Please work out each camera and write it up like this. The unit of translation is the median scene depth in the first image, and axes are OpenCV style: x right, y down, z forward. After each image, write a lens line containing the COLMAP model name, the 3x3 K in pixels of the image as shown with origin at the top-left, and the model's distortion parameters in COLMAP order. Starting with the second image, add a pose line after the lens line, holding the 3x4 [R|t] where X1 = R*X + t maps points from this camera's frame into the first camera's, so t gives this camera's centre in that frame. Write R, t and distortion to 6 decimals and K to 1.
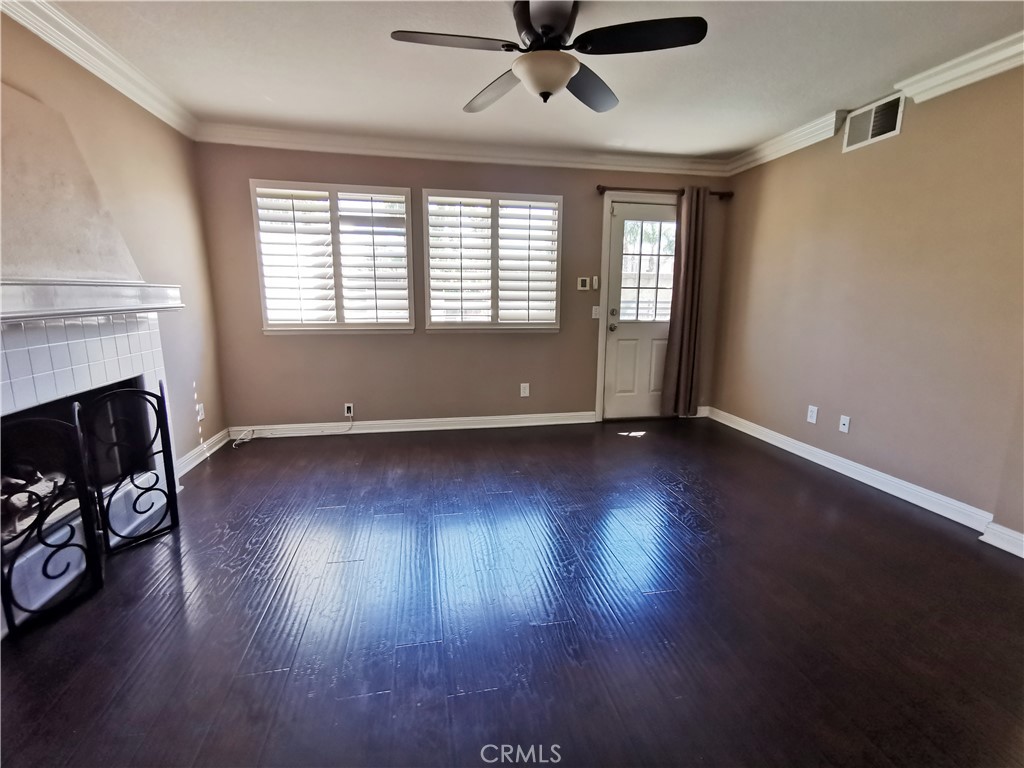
lens RADIAL K [[472.1, 0, 512.0], [0, 472.1, 380.6], [0, 0, 1]] dist [0.008893, 0.002559]
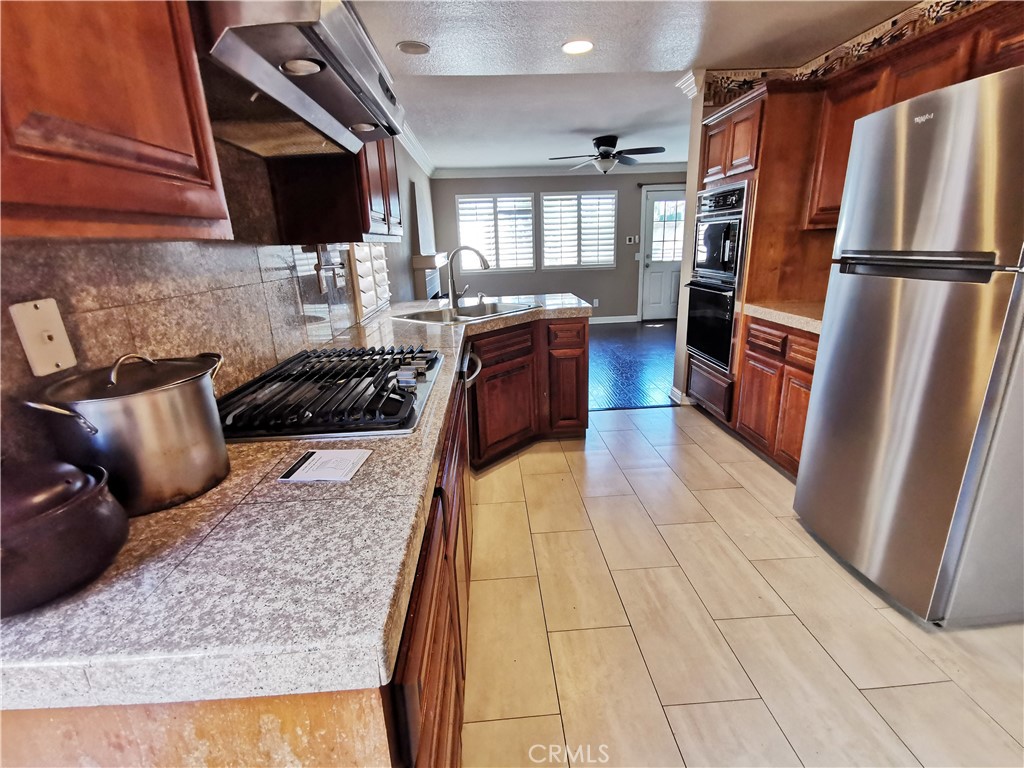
lens RADIAL K [[472.1, 0, 517.1], [0, 472.1, 386.0], [0, 0, 1]] dist [0.008893, 0.002559]
pose [[0.990437, -0.002179, -0.137951, -0.023756], [0.018250, 0.993158, 0.115343, 0.128899], [0.136756, -0.116757, 0.983700, -0.892532]]
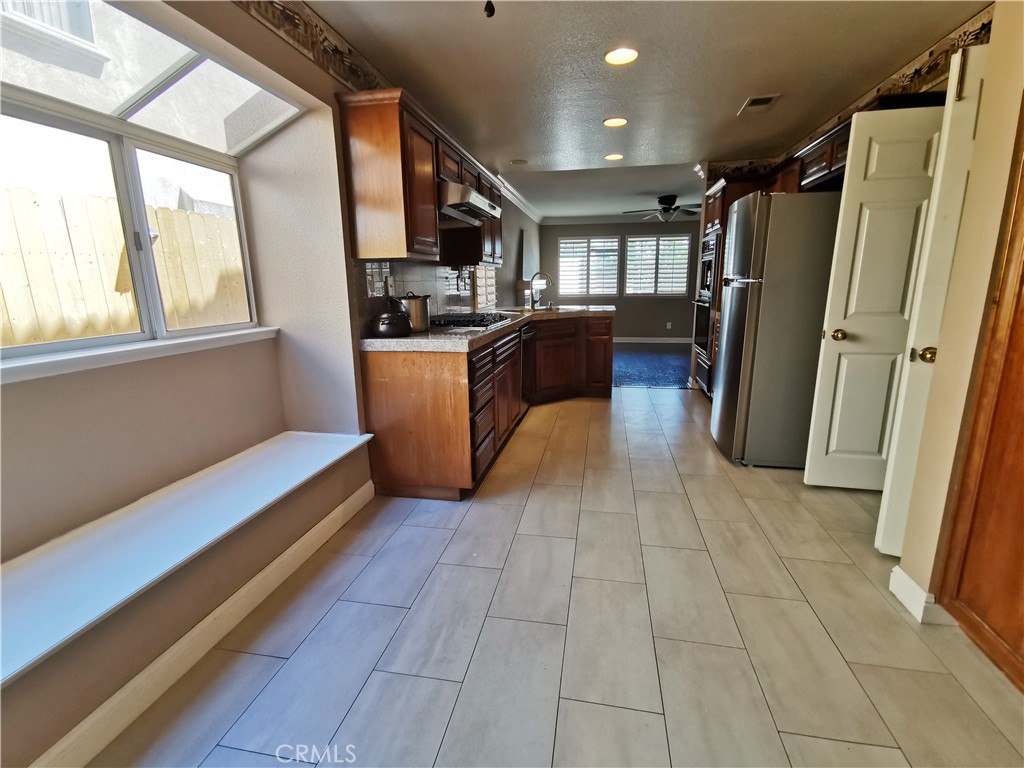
lens RADIAL K [[472.1, 0, 518.6], [0, 472.1, 382.1], [0, 0, 1]] dist [0.008893, 0.002559]
pose [[0.929248, 0.059147, -0.364693, 0.201804], [-0.047284, 0.998024, 0.041383, 0.232503], [0.366420, -0.021211, 0.930208, -1.311907]]
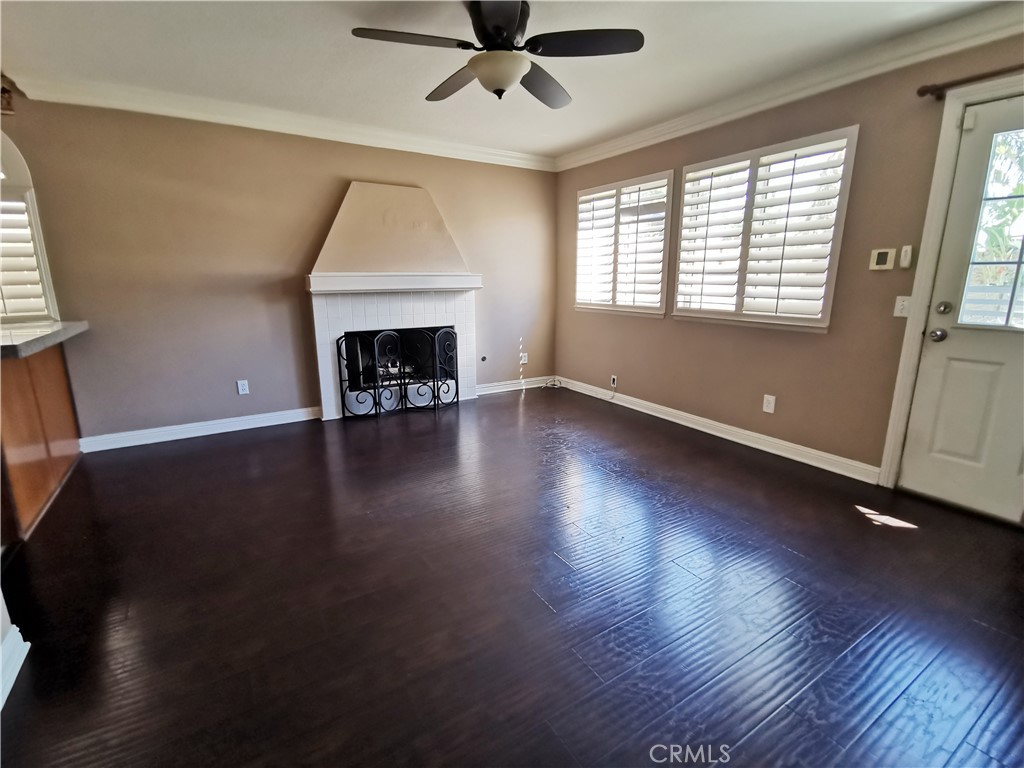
lens RADIAL K [[472.1, 0, 514.5], [0, 472.1, 379.6], [0, 0, 1]] dist [0.008893, 0.002559]
pose [[0.358621, 0.190002, -0.913942, 0.613816], [-0.166390, 0.976399, 0.137696, -0.059614], [0.918534, 0.102690, 0.381772, 0.351466]]
